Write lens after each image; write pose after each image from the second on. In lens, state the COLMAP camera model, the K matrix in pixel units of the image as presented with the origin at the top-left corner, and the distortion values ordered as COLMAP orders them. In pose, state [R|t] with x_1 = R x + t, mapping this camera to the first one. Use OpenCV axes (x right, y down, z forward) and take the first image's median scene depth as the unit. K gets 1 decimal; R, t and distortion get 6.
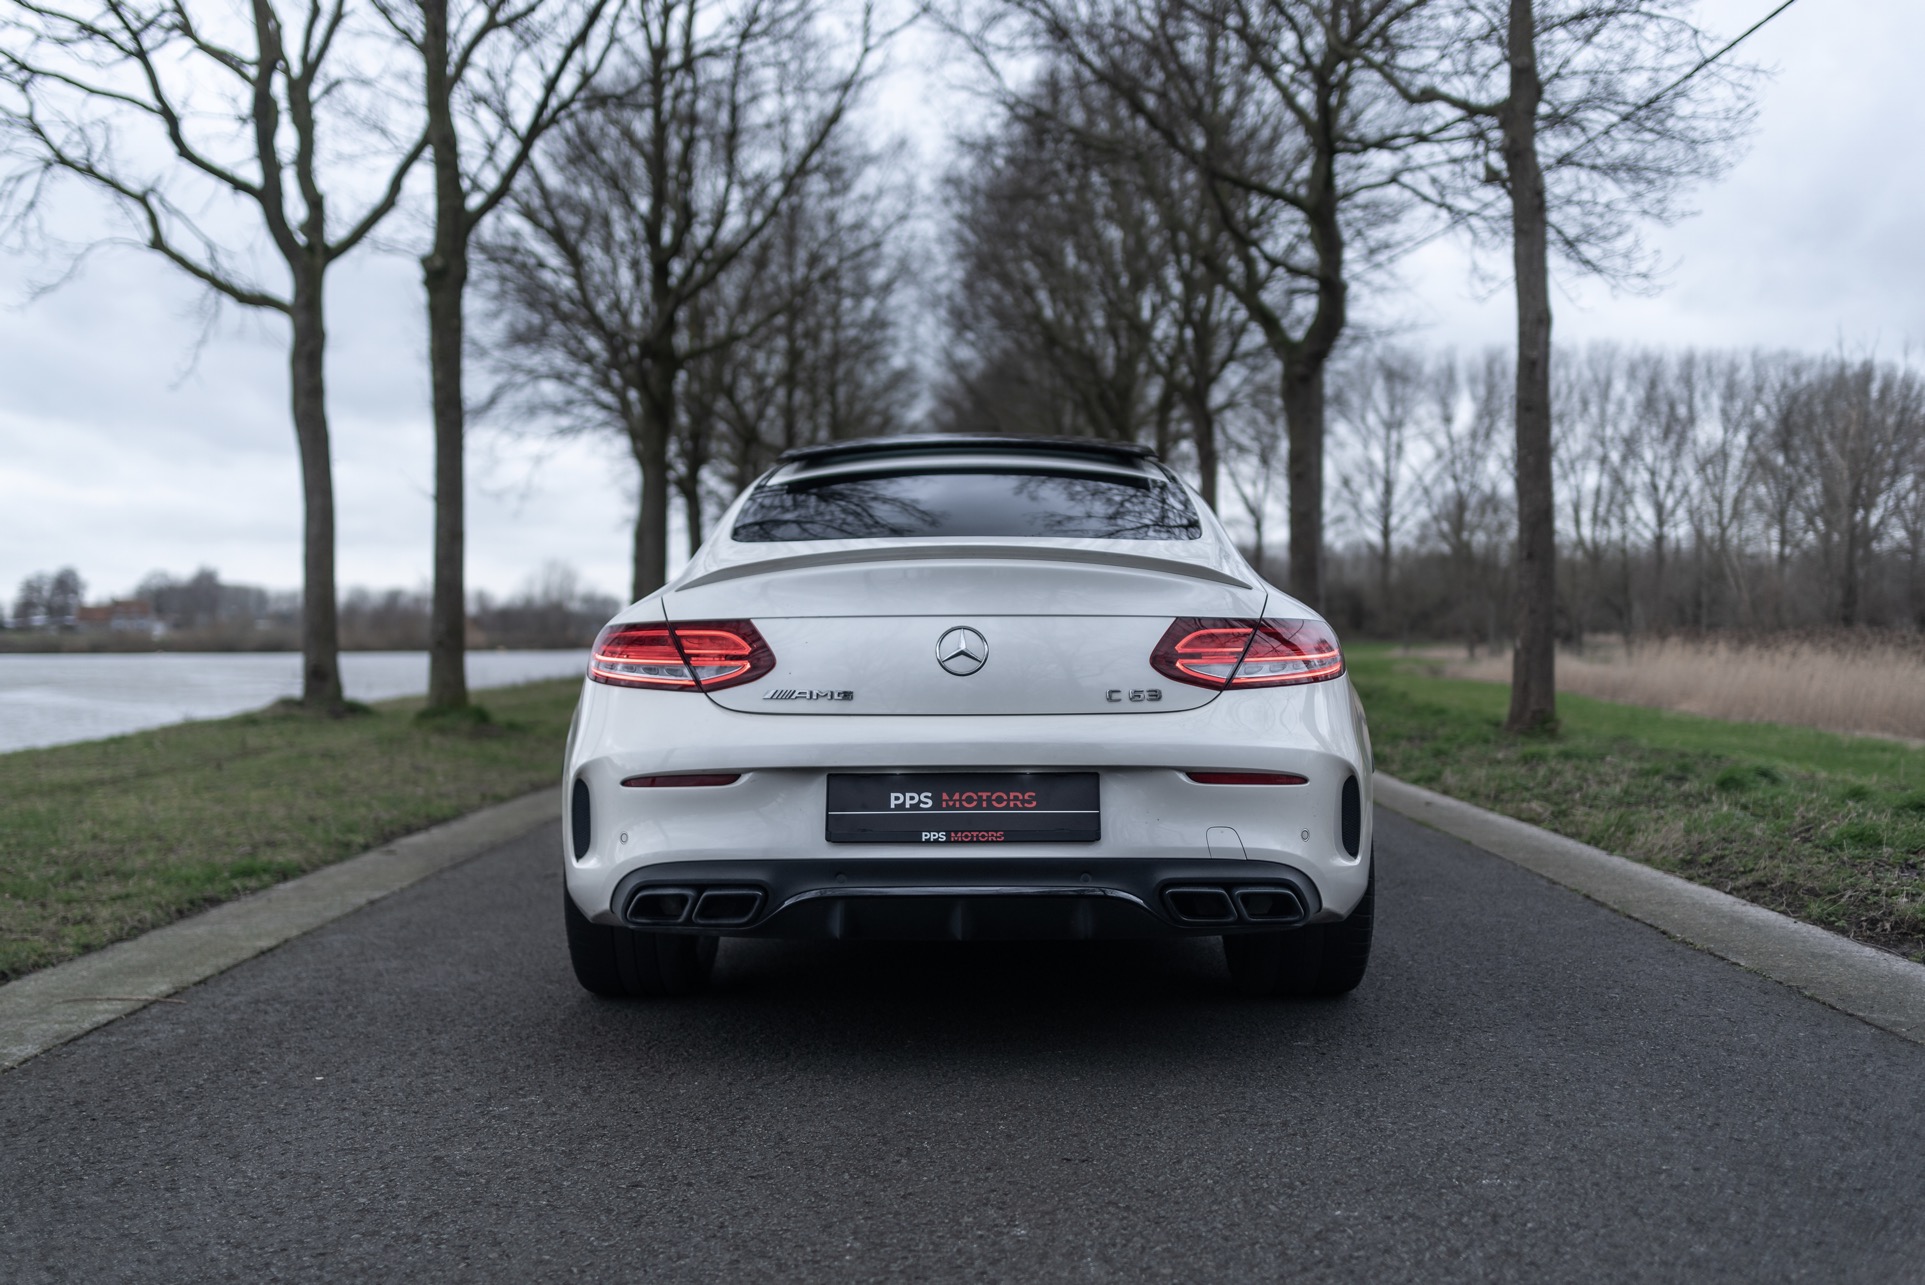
lens RADIAL K [[1935.8, 0, 962.5], [0, 1935.8, 642.5], [0, 0, 1]] dist [-0.001139, 0.005819]
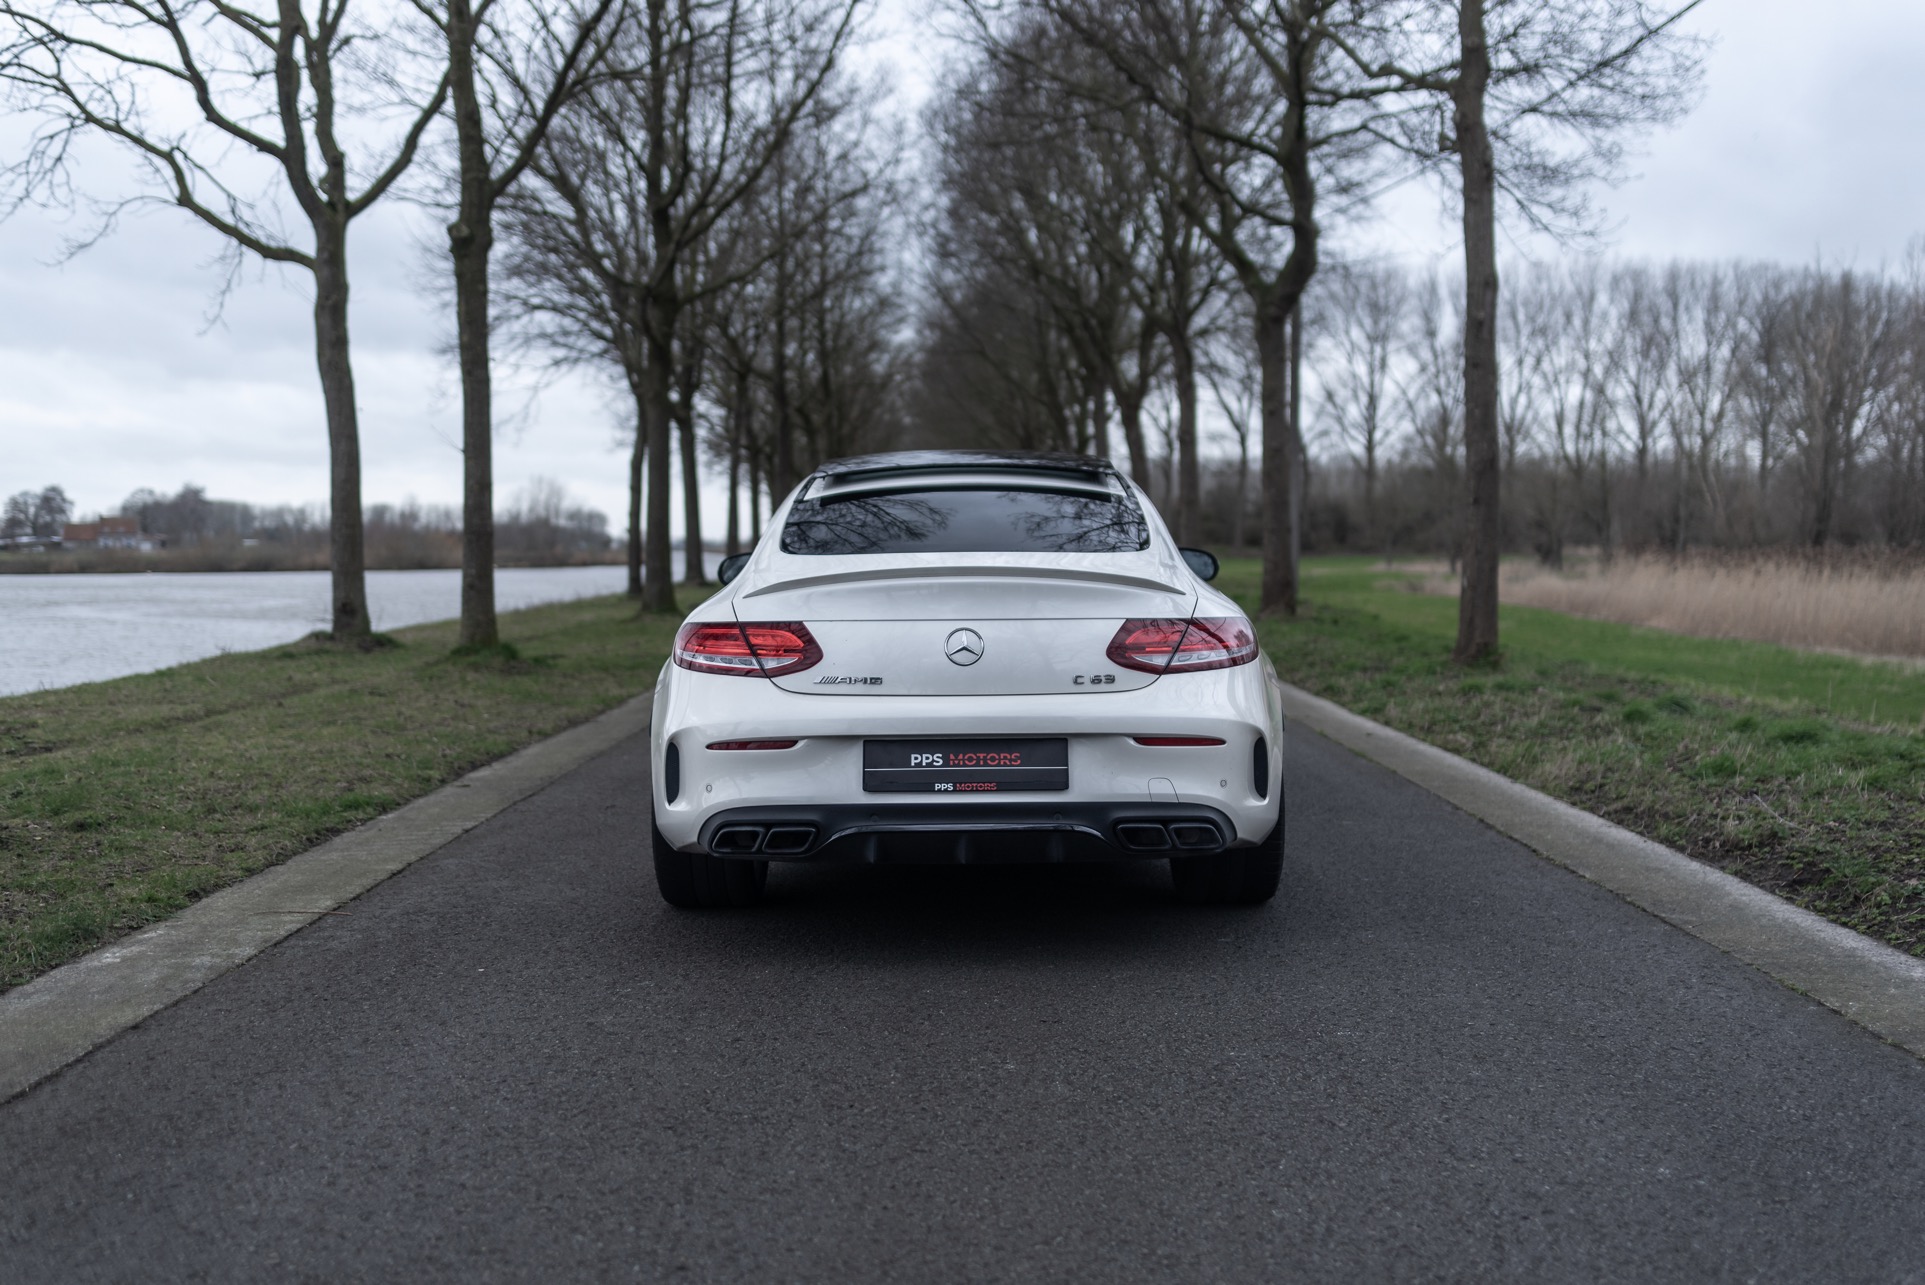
lens RADIAL K [[1935.8, 0, 962.5], [0, 1935.8, 642.5], [0, 0, 1]] dist [-0.001139, 0.005819]
pose [[0.999964, -0.005167, 0.006774, -0.002851], [0.004858, 0.998980, 0.044901, -0.015686], [-0.006999, -0.044866, 0.998968, -0.087399]]
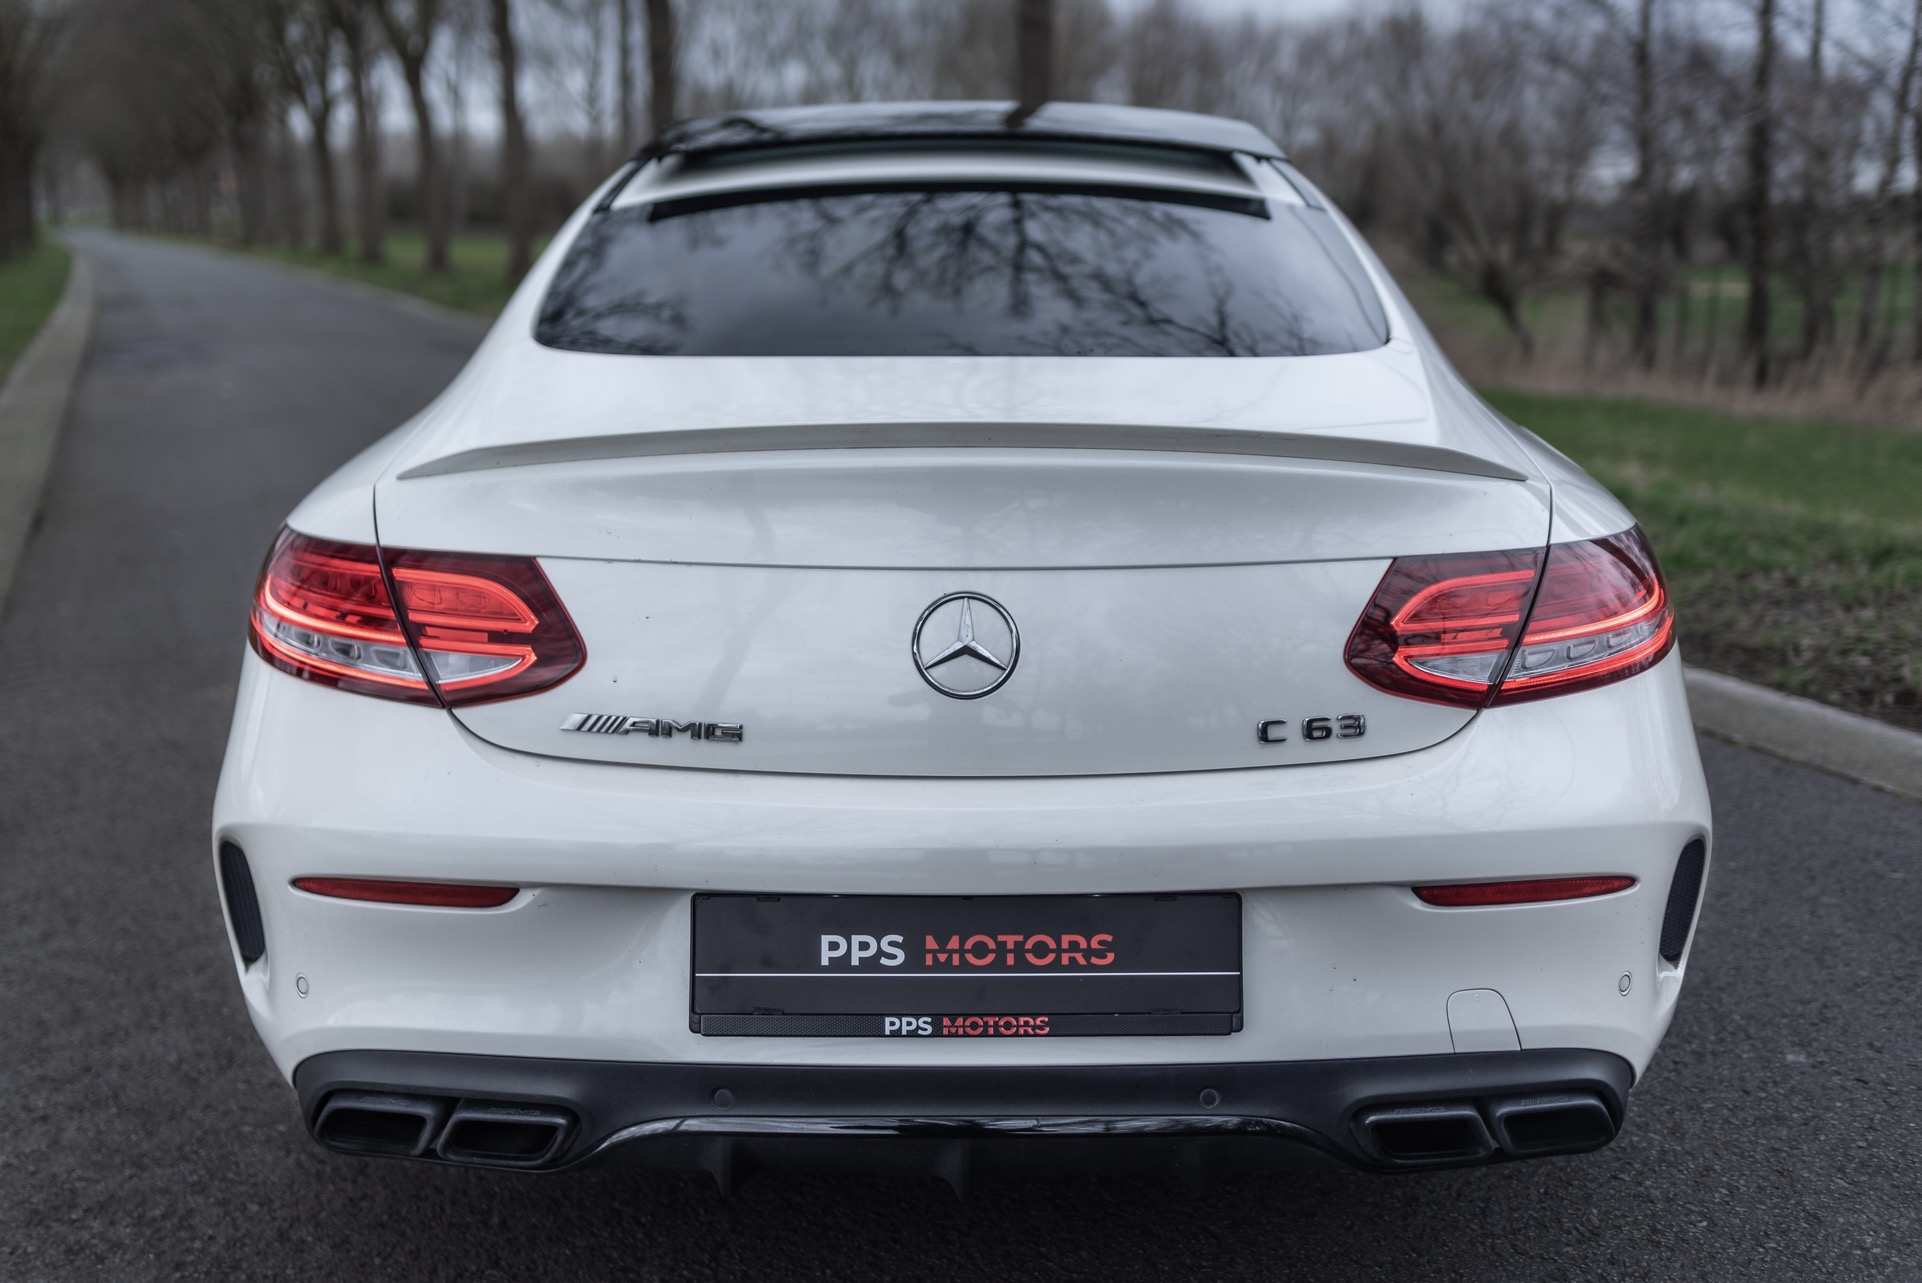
lens RADIAL K [[1903.2, 0, 961.0], [0, 1903.2, 641.5], [0, 0, 1]] dist [-0.004495, 0.002377]
pose [[0.999694, 0.001585, 0.024705, -0.003598], [-0.006700, 0.978030, 0.208355, -0.025955], [-0.023832, -0.208457, 0.977741, 0.143990]]
